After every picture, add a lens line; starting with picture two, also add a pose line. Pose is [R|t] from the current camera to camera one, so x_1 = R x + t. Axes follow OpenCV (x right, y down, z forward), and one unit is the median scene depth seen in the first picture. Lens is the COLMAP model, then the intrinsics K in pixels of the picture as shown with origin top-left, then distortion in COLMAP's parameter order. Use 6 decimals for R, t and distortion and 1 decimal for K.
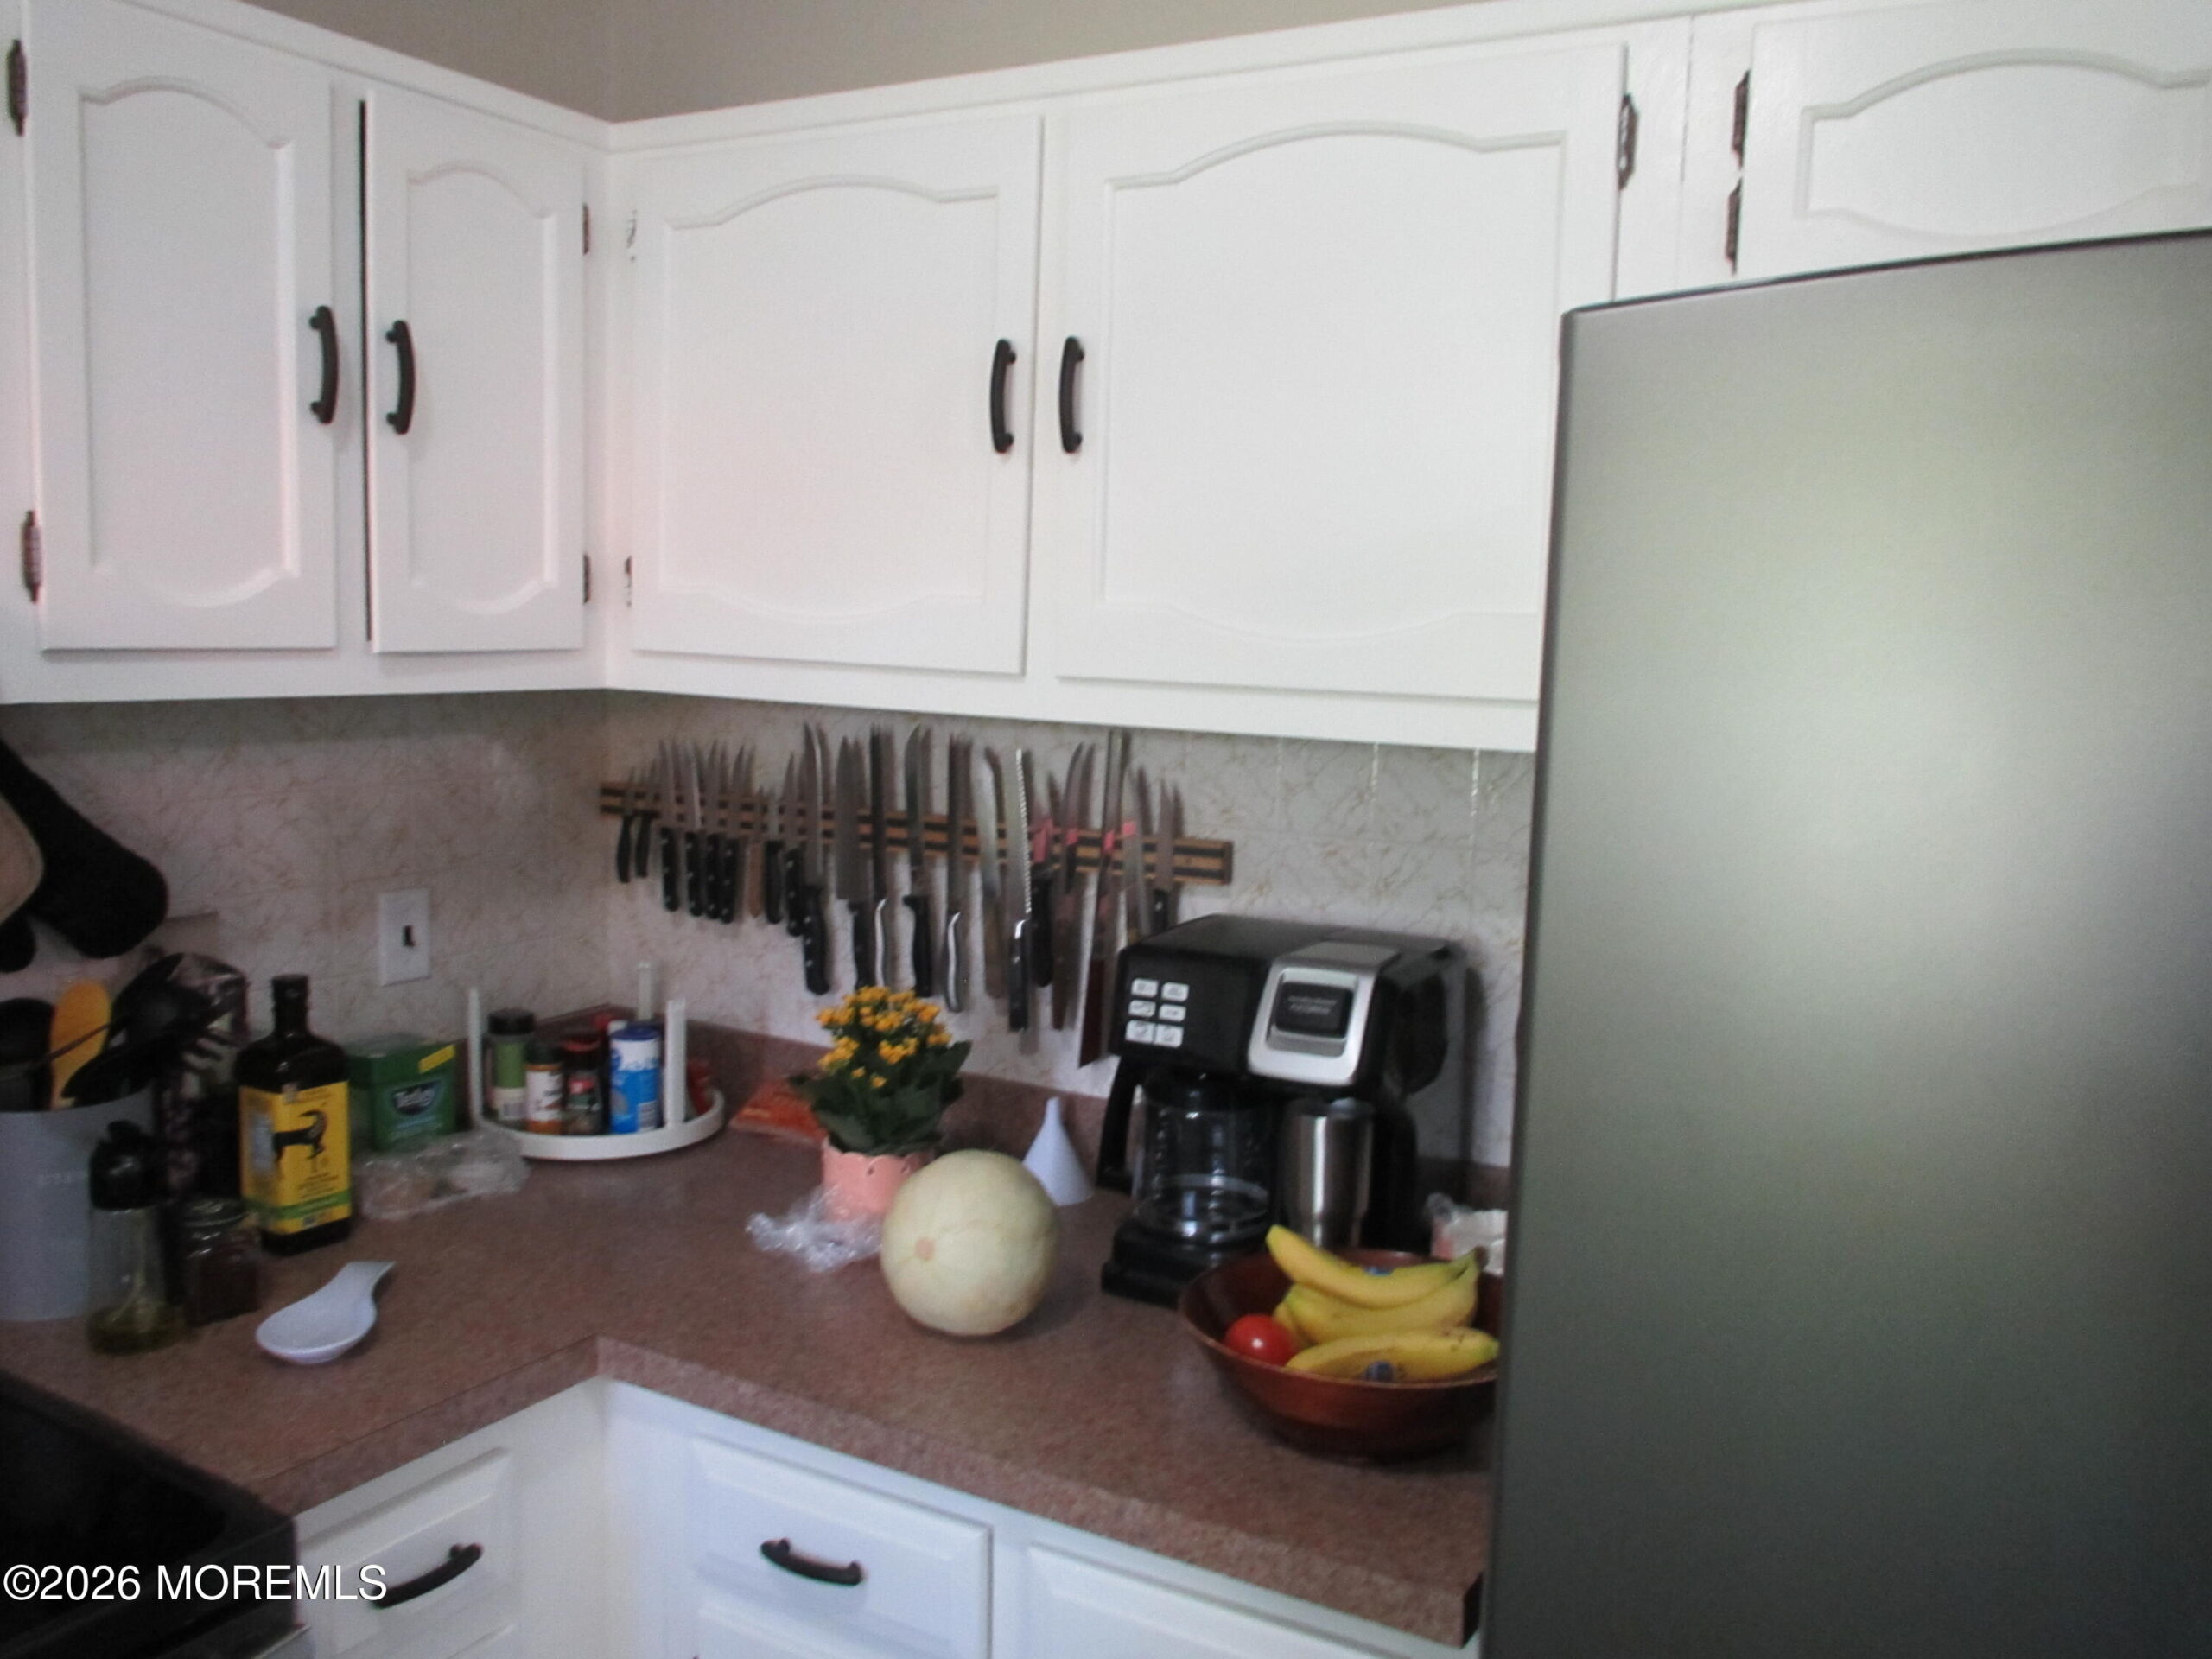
lens RADIAL K [[1842.5, 0, 1098.0], [0, 1842.5, 826.8], [0, 0, 1]] dist [-0.029040, 0.018026]
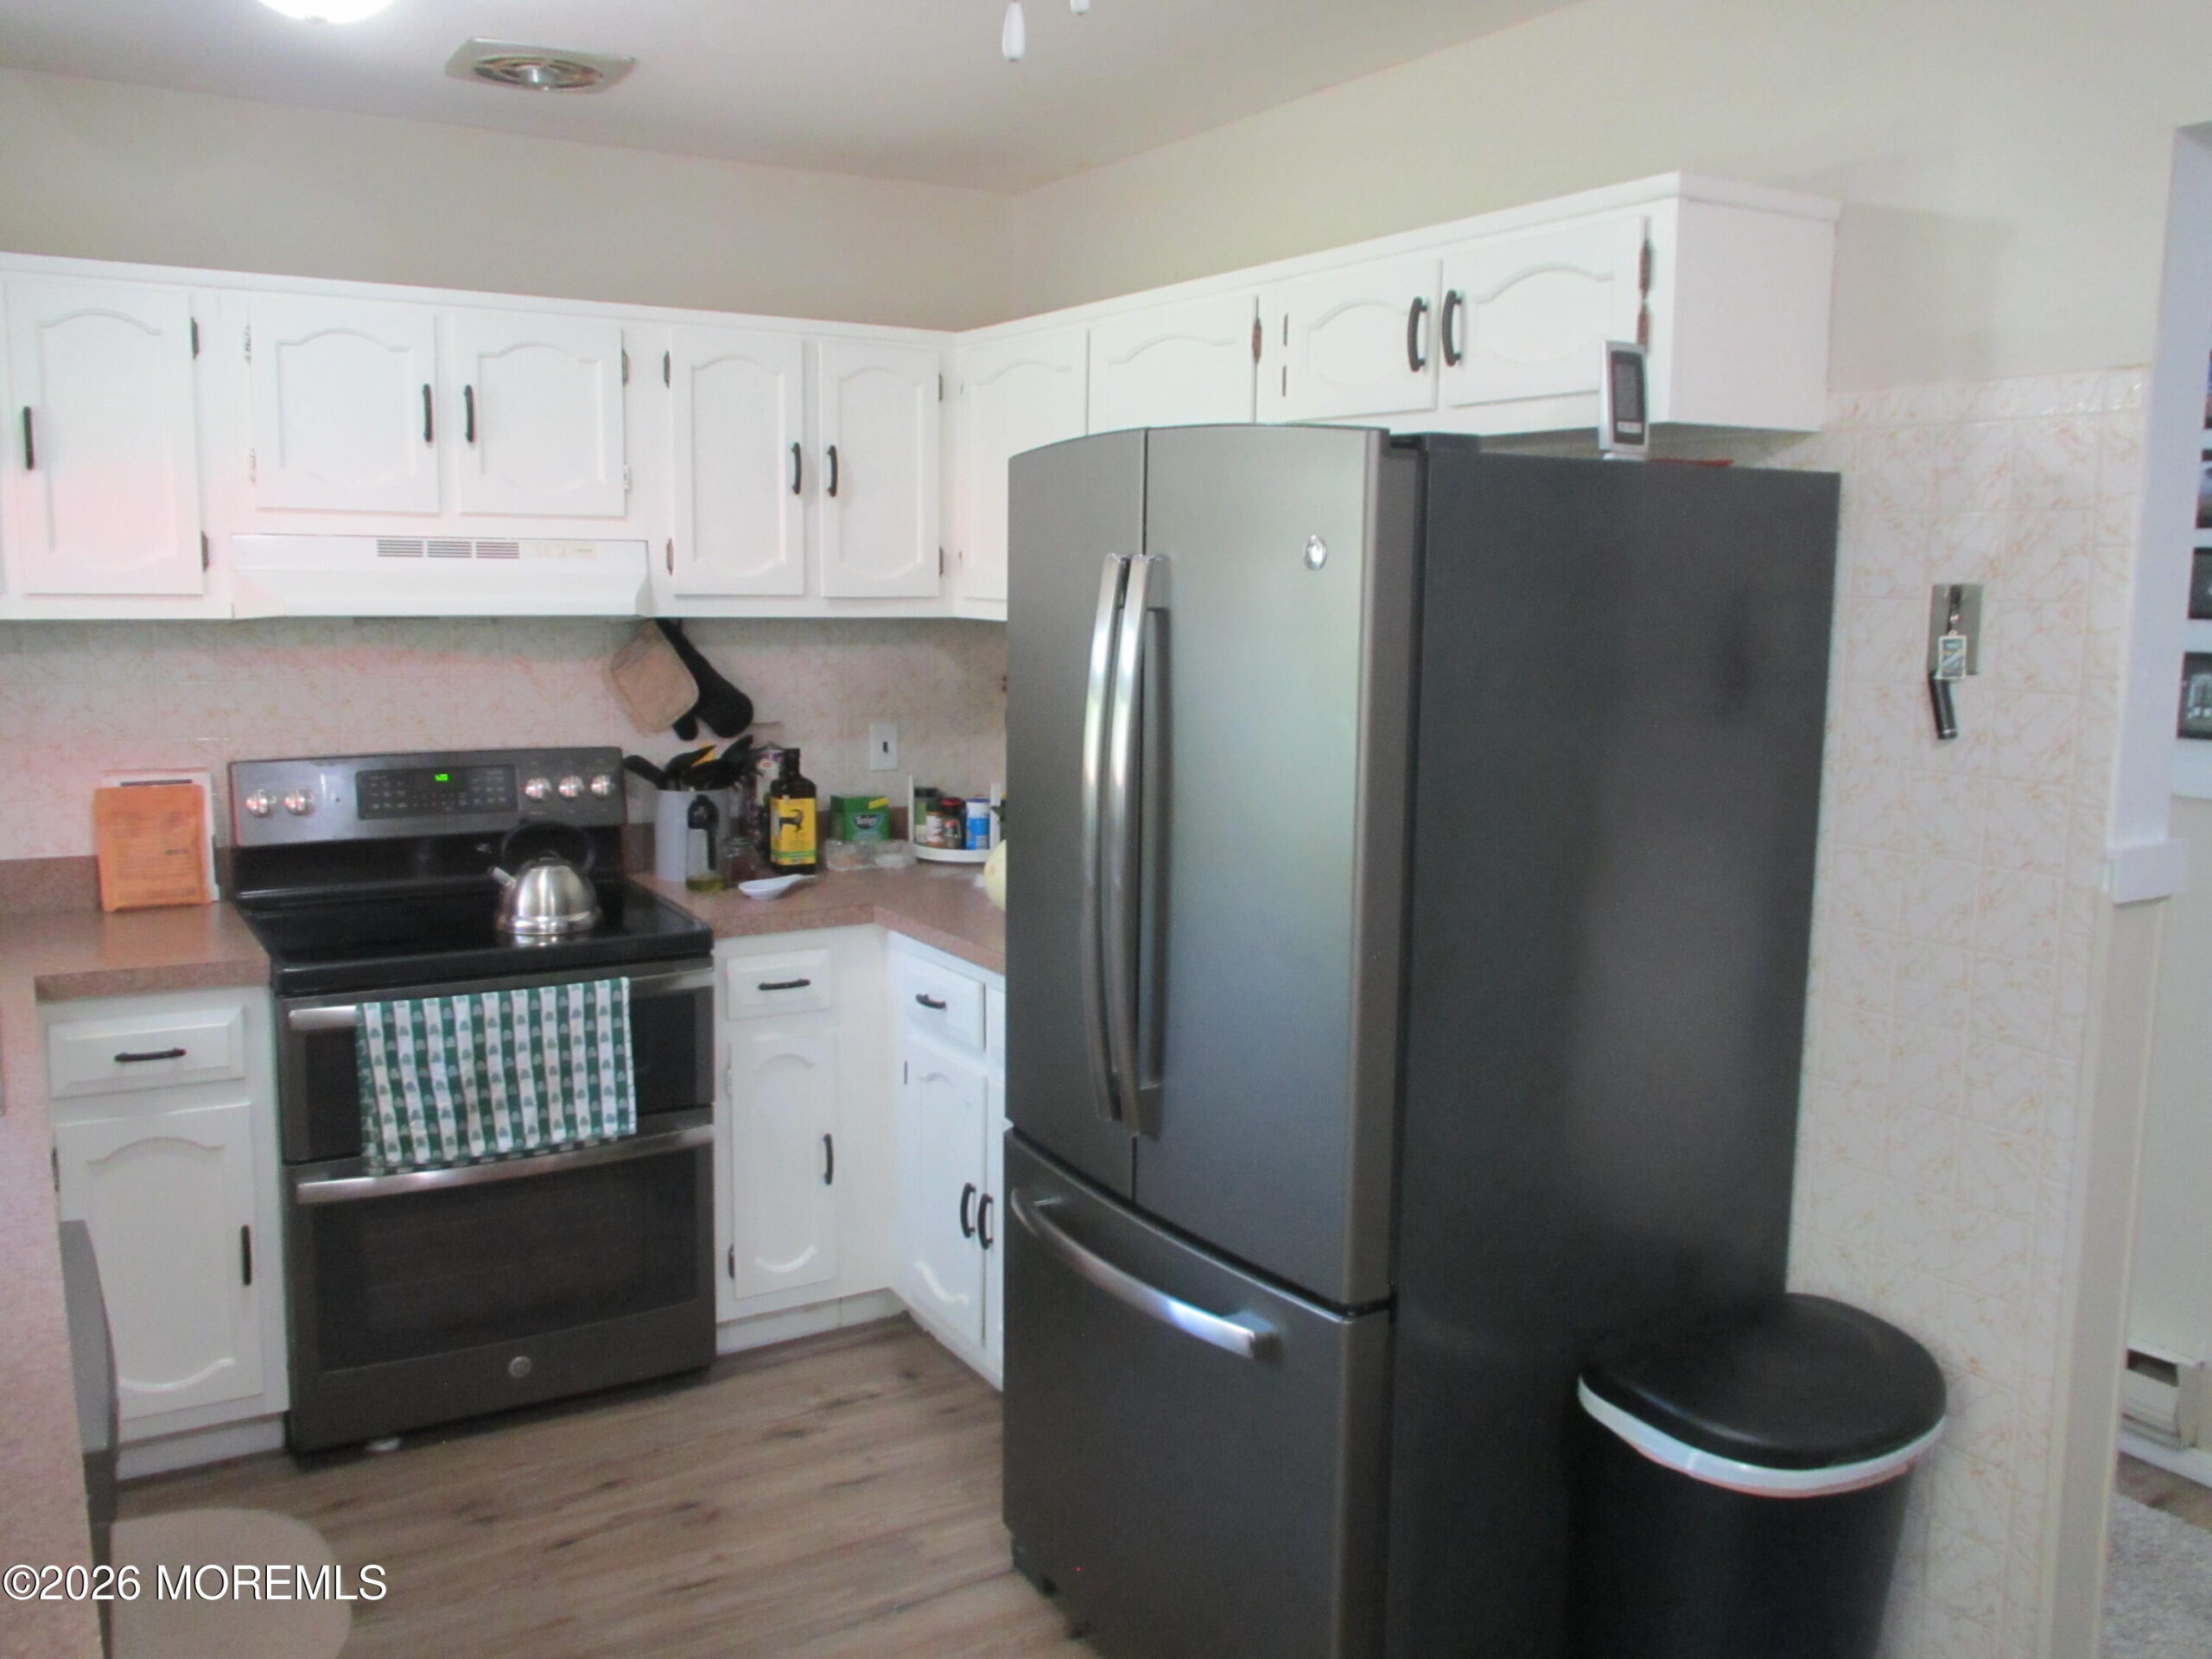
lens RADIAL K [[1842.5, 0, 1111.3], [0, 1842.5, 832.3], [0, 0, 1]] dist [-0.029040, 0.018026]
pose [[0.877619, 0.044927, -0.477249, 0.911219], [-0.041400, 0.998982, 0.017911, 0.123543], [0.477568, 0.004039, 0.878586, -0.715143]]
